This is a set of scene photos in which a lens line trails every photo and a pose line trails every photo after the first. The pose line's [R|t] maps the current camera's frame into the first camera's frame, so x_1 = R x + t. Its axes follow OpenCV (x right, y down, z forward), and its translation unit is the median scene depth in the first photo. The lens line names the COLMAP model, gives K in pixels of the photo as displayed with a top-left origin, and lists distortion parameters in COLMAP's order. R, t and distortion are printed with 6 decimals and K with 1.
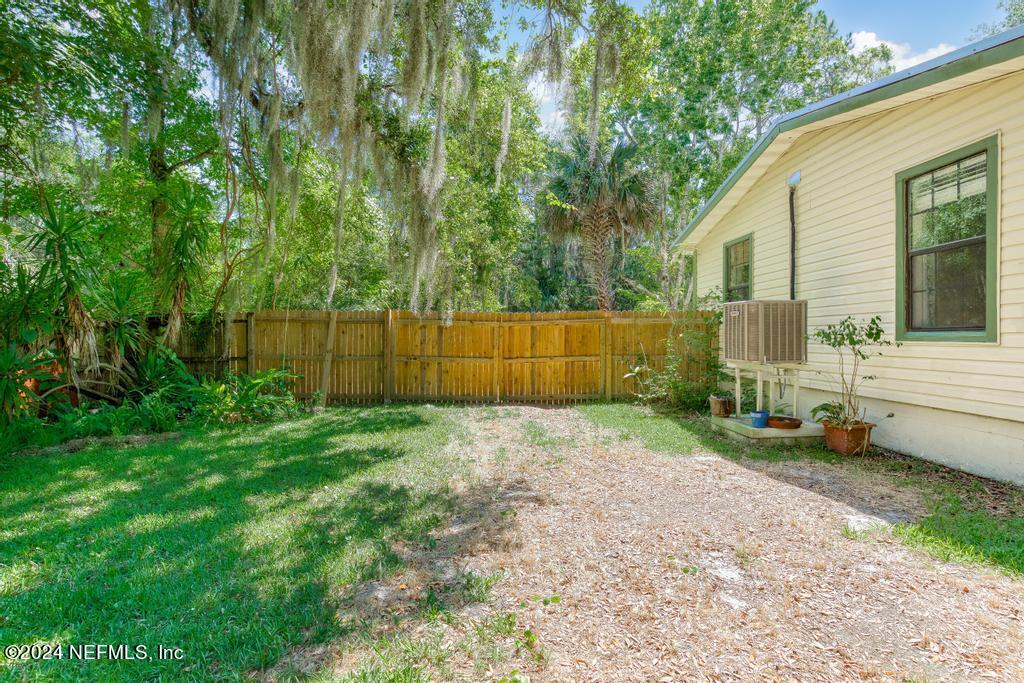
lens RADIAL K [[493.9, 0, 512.0], [0, 493.9, 341.5], [0, 0, 1]] dist [0.001559, 0.000296]
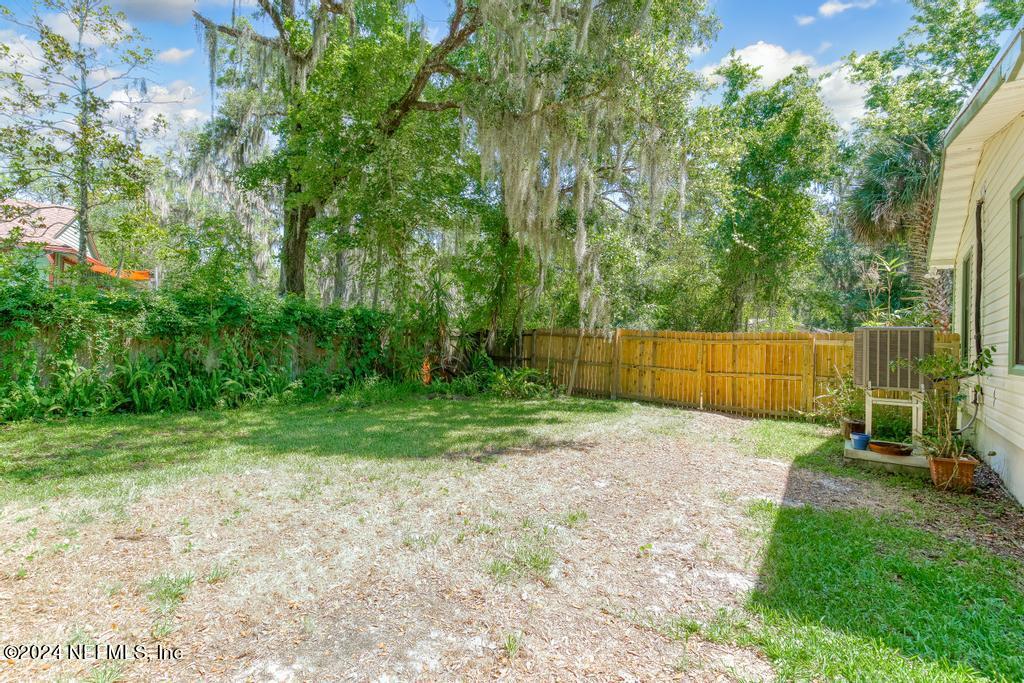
lens RADIAL K [[478.4, 0, 505.4], [0, 478.4, 339.6], [0, 0, 1]] dist [-0.003857, -0.000487]
pose [[0.746284, 0.028552, -0.665015, 0.377777], [-0.047990, 0.998788, -0.010973, -0.006121], [0.663895, 0.040103, 0.746750, -0.158004]]
